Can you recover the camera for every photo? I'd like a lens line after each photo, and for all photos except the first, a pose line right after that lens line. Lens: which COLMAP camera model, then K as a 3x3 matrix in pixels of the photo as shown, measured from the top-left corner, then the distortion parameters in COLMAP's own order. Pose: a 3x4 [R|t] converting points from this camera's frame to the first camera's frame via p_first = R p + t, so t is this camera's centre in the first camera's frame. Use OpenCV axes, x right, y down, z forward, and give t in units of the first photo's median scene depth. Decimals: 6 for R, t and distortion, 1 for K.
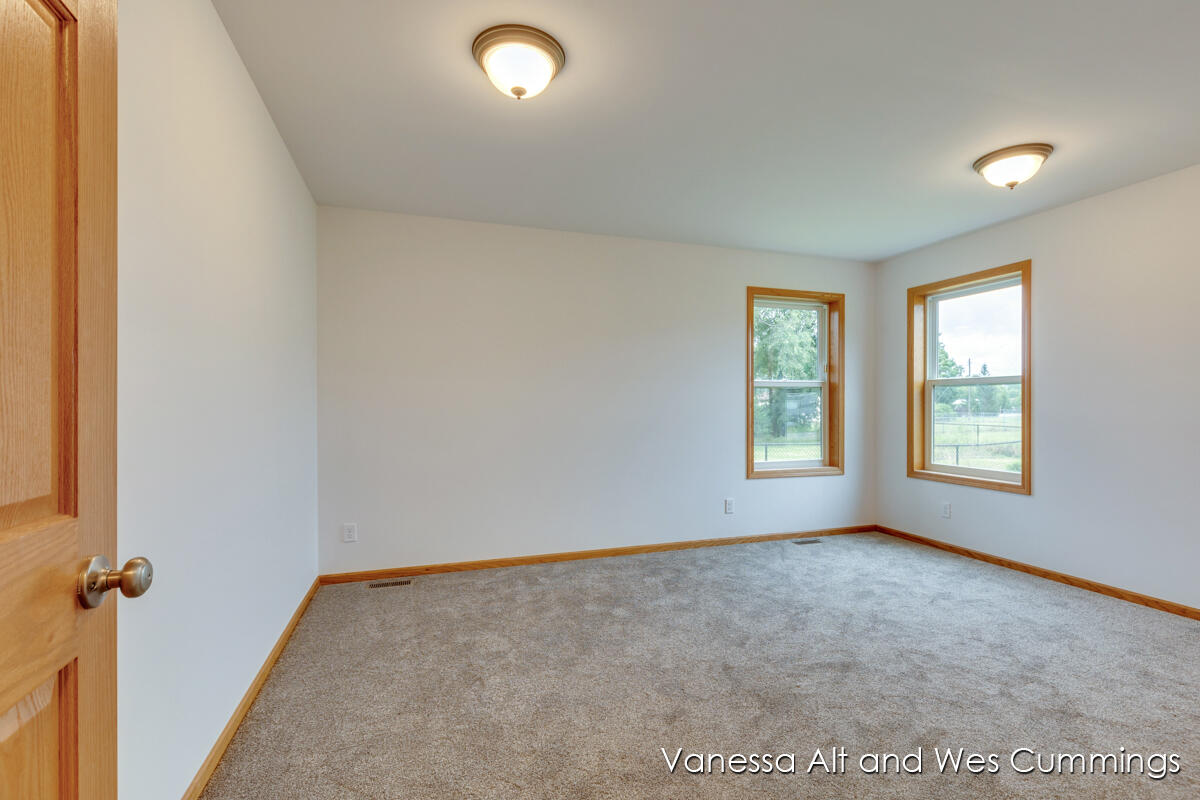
lens RADIAL K [[547.0, 0, 602.9], [0, 547.0, 401.2], [0, 0, 1]] dist [0.010094, -0.004321]
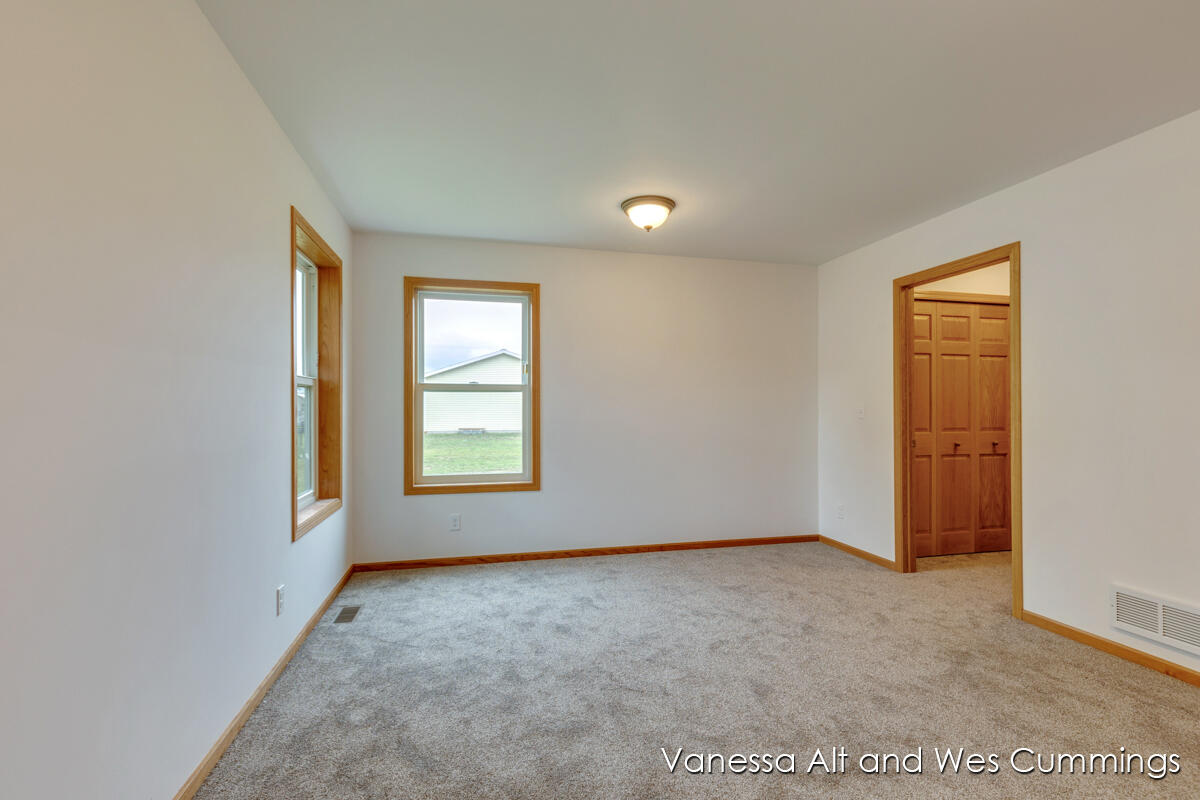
lens RADIAL K [[547.0, 0, 605.3], [0, 547.0, 406.2], [0, 0, 1]] dist [0.010094, -0.004321]
pose [[0.085271, 0.006050, 0.996339, -0.357354], [-0.005085, 0.999971, -0.005637, 0.001359], [-0.996345, -0.004585, 0.085299, 0.797971]]
